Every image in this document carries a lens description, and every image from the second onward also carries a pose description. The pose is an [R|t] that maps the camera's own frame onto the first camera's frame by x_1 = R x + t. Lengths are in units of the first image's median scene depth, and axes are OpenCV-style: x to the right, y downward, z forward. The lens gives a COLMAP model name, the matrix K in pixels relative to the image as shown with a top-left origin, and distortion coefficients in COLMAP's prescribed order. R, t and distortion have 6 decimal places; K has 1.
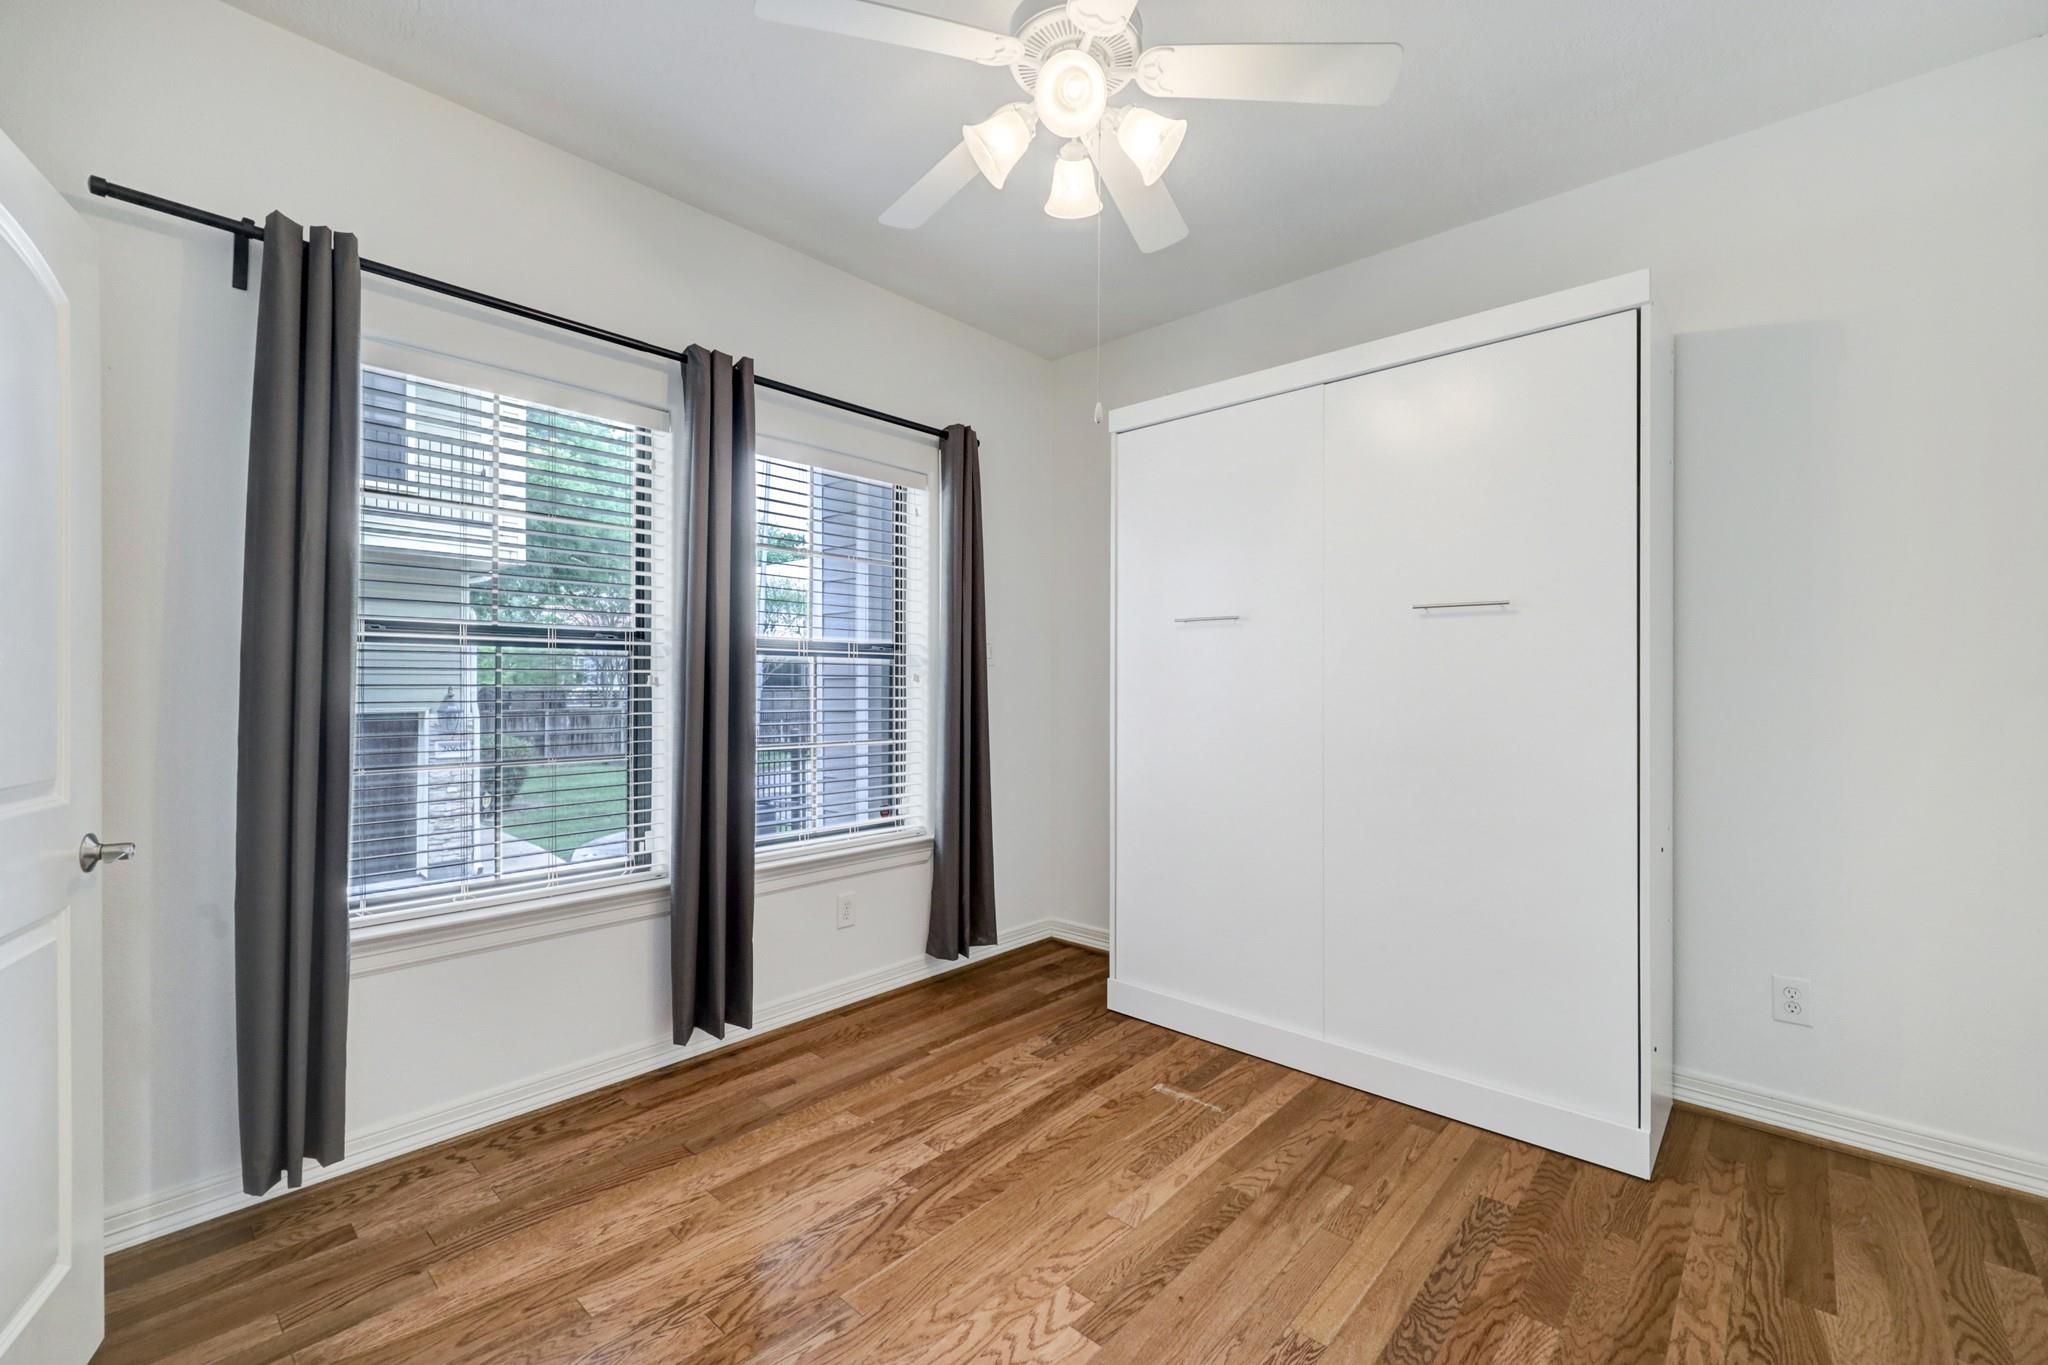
lens RADIAL K [[837.3, 0, 1027.9], [0, 837.3, 700.0], [0, 0, 1]] dist [0.000546, 0.000277]
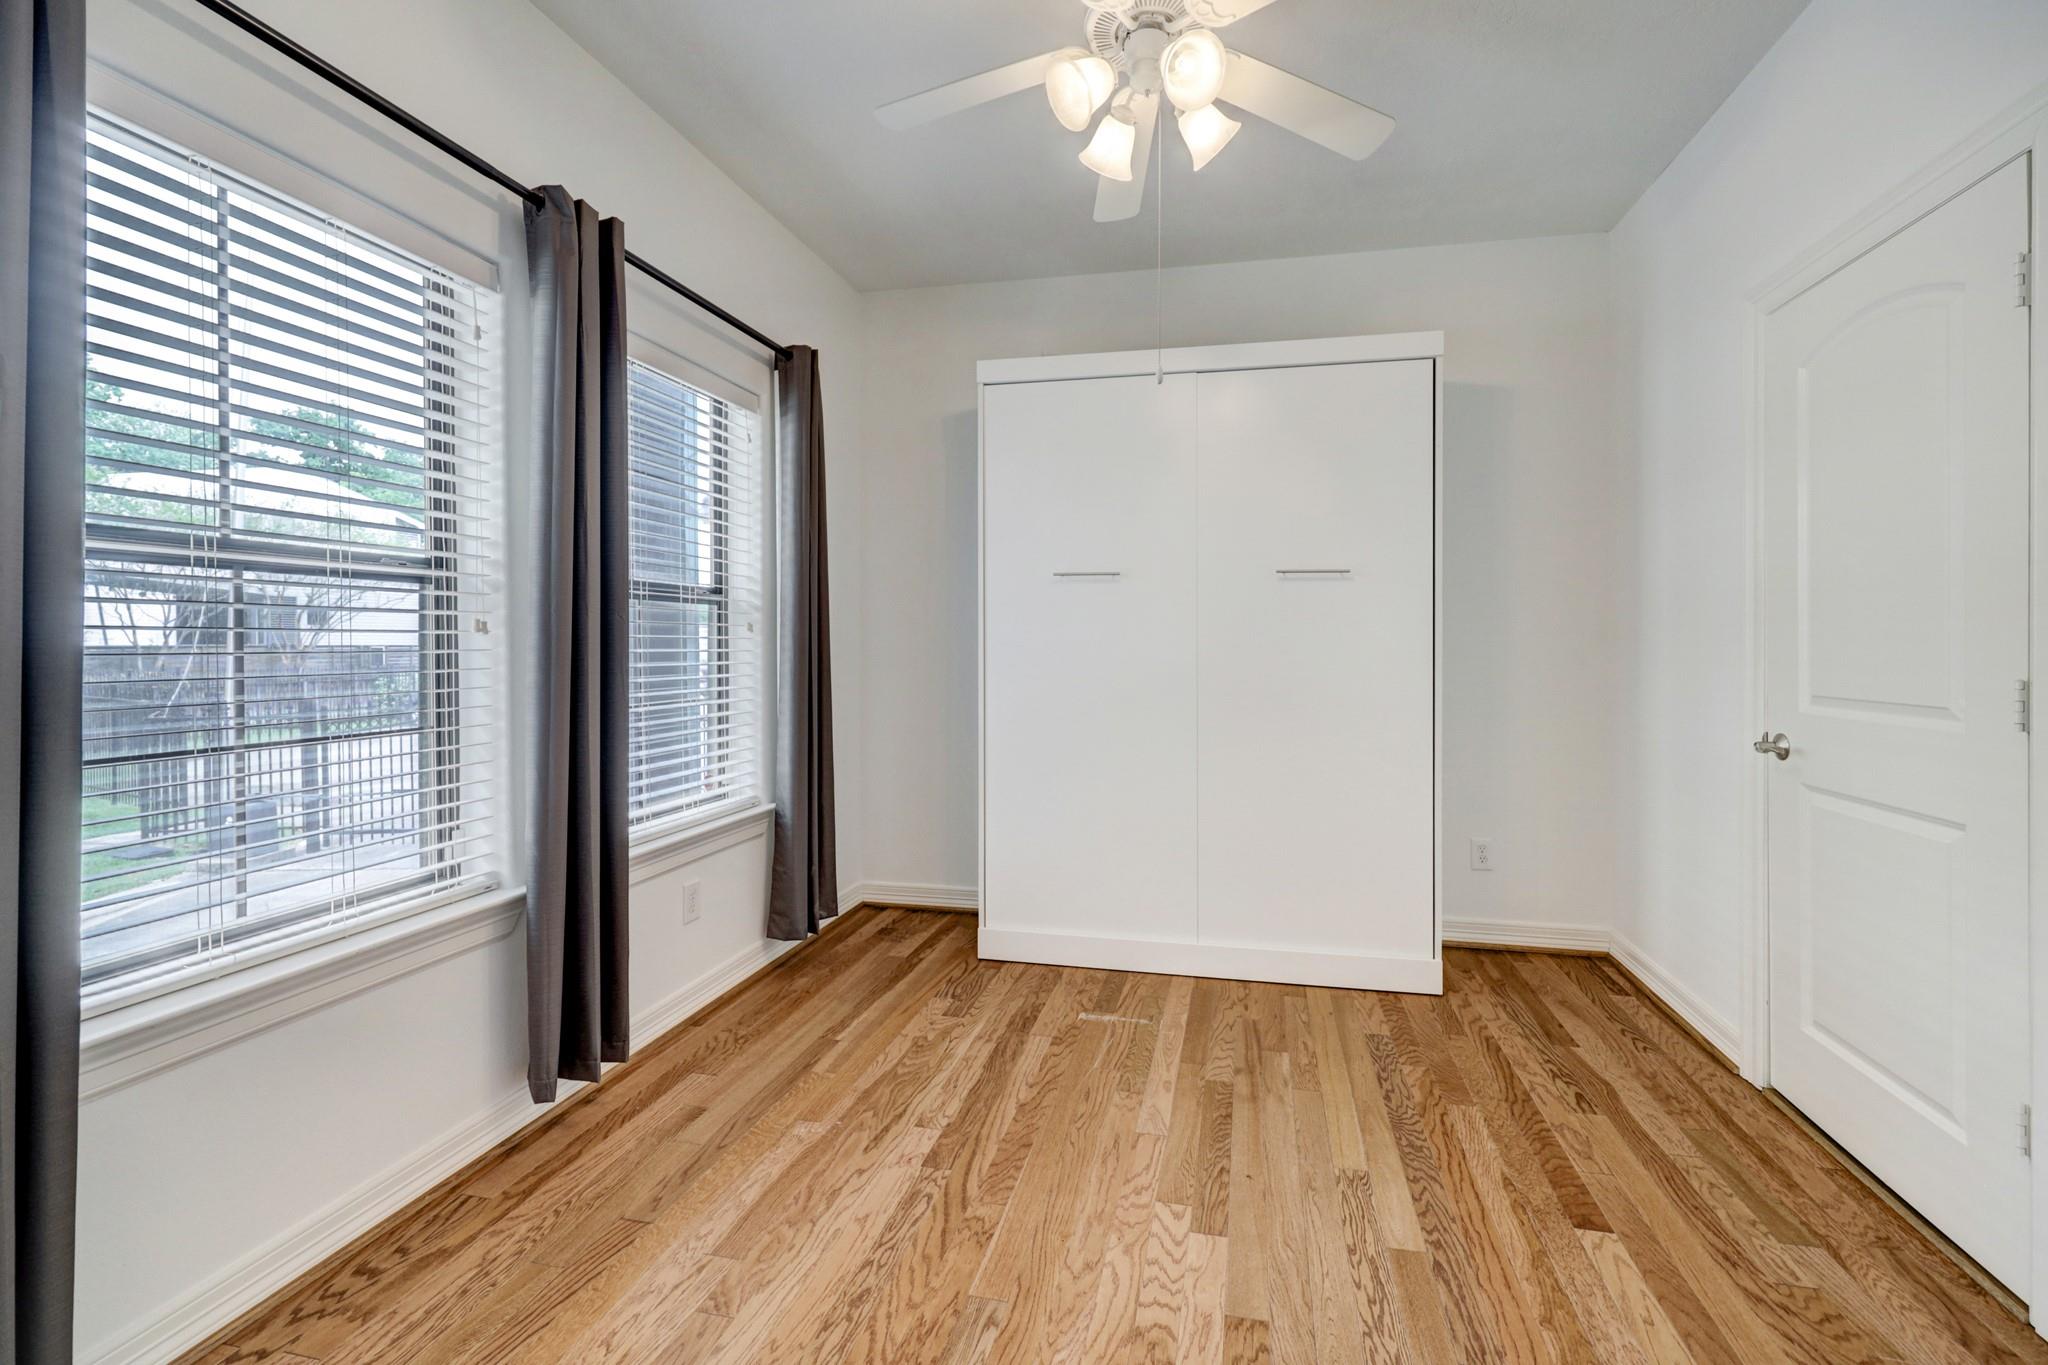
lens RADIAL K [[842.6, 0, 1032.4], [0, 842.6, 666.9], [0, 0, 1]] dist [0.000156, -0.000029]
pose [[0.862458, -0.012573, 0.505973, -0.454781], [0.007295, 0.999896, 0.012411, 0.009111], [-0.506076, -0.007013, 0.862460, 0.125540]]
